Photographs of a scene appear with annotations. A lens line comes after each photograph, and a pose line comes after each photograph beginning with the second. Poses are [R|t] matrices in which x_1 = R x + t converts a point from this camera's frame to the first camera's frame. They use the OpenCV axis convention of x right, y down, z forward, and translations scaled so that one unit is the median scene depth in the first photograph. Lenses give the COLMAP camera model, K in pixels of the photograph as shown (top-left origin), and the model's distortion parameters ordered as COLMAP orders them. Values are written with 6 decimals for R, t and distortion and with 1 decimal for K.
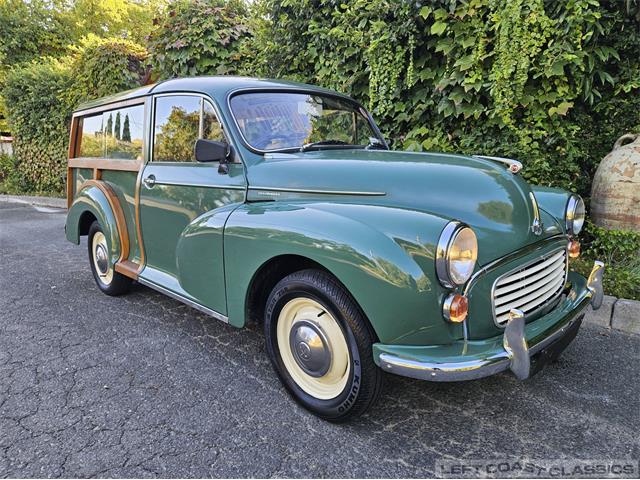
lens RADIAL K [[433.6, 0, 317.1], [0, 433.6, 237.7], [0, 0, 1]] dist [0.051553, -0.053200]
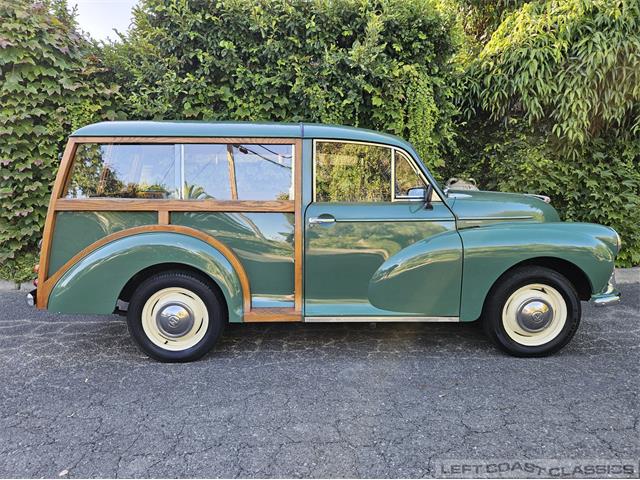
lens RADIAL K [[433.2, 0, 313.7], [0, 433.2, 239.9], [0, 0, 1]] dist [0.051916, -0.051393]
pose [[0.670670, -0.088043, 0.736512, -1.004346], [0.130094, 0.991502, 0.000061, -0.074410], [-0.730258, 0.095775, 0.676425, 0.279342]]
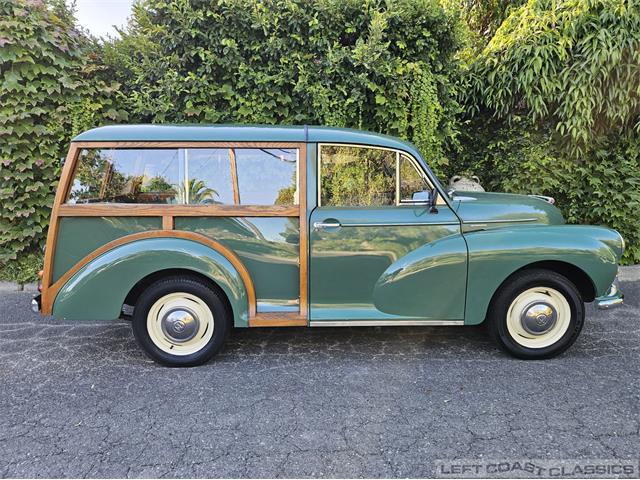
lens RADIAL K [[433.2, 0, 318.1], [0, 433.2, 241.8], [0, 0, 1]] dist [0.050926, -0.049511]
pose [[0.665848, -0.106531, 0.738443, -1.005256], [0.134046, 0.990730, 0.022058, -0.099620], [-0.733947, 0.084298, 0.673955, 0.282755]]
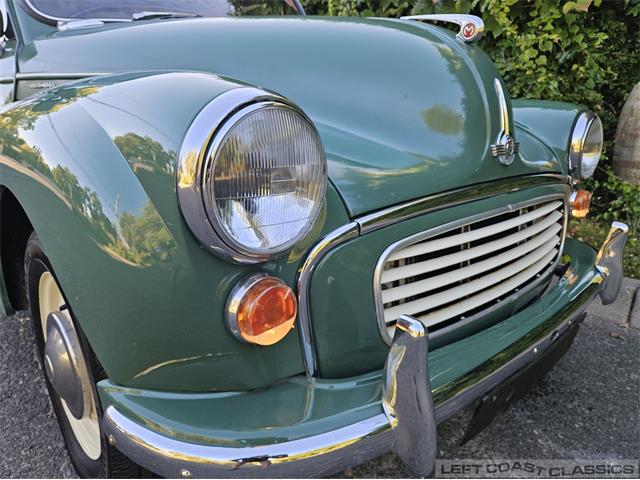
lens RADIAL K [[444.3, 0, 317.9], [0, 444.3, 242.6], [0, 0, 1]] dist [0.044111, -0.057926]
pose [[0.999377, 0.028347, -0.021009, 0.176077], [-0.026419, 0.995858, 0.086996, 0.027119], [0.023388, -0.086387, 0.995987, 0.273246]]
